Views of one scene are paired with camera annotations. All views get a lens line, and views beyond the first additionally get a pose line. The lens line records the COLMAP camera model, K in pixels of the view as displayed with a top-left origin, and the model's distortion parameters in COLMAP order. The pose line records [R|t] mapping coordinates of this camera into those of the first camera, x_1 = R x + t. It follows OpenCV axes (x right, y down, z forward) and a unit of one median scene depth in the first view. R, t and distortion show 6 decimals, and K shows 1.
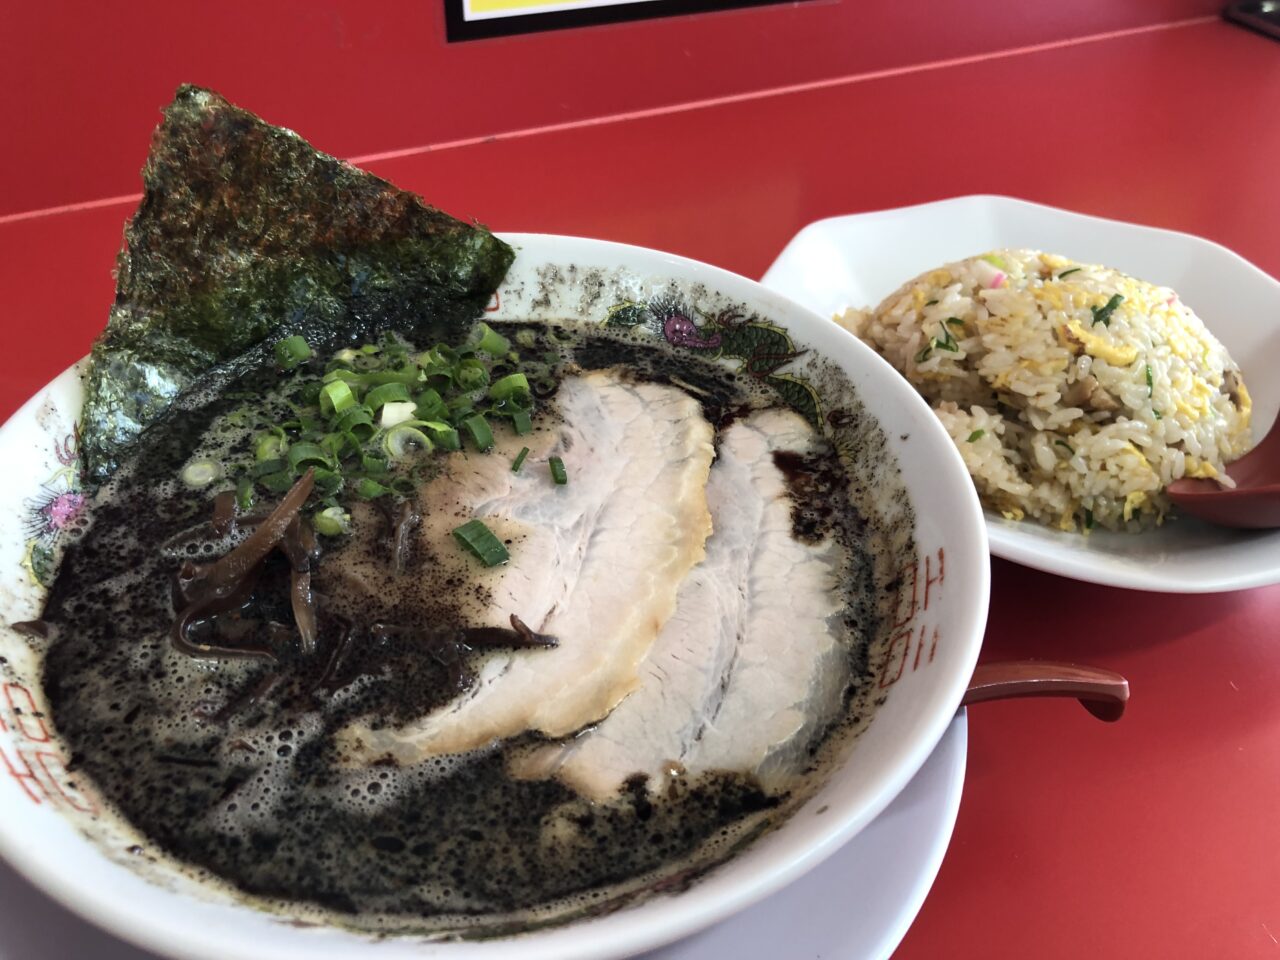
lens RADIAL K [[1047.6, 0, 635.7], [0, 1047.6, 476.8], [0, 0, 1]] dist [-0.002165, -0.007030]
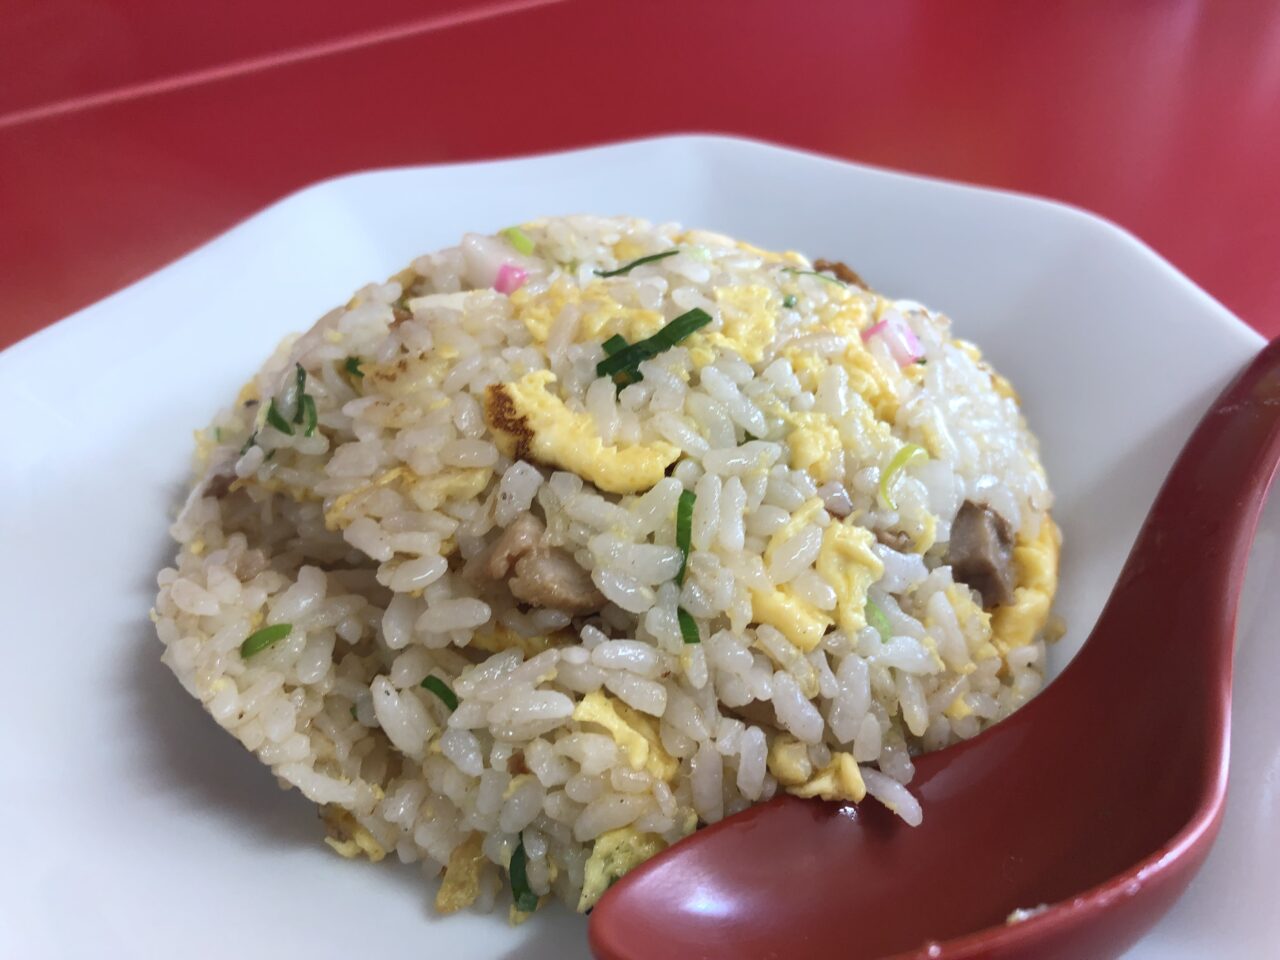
lens RADIAL K [[1047.6, 0, 642.8], [0, 1047.6, 483.5], [0, 0, 1]] dist [-0.002165, -0.007030]
pose [[0.985464, 0.038465, -0.165470, 0.539254], [-0.043019, 0.998785, -0.024025, -0.100969], [0.164345, 0.030794, 0.985922, 0.622910]]
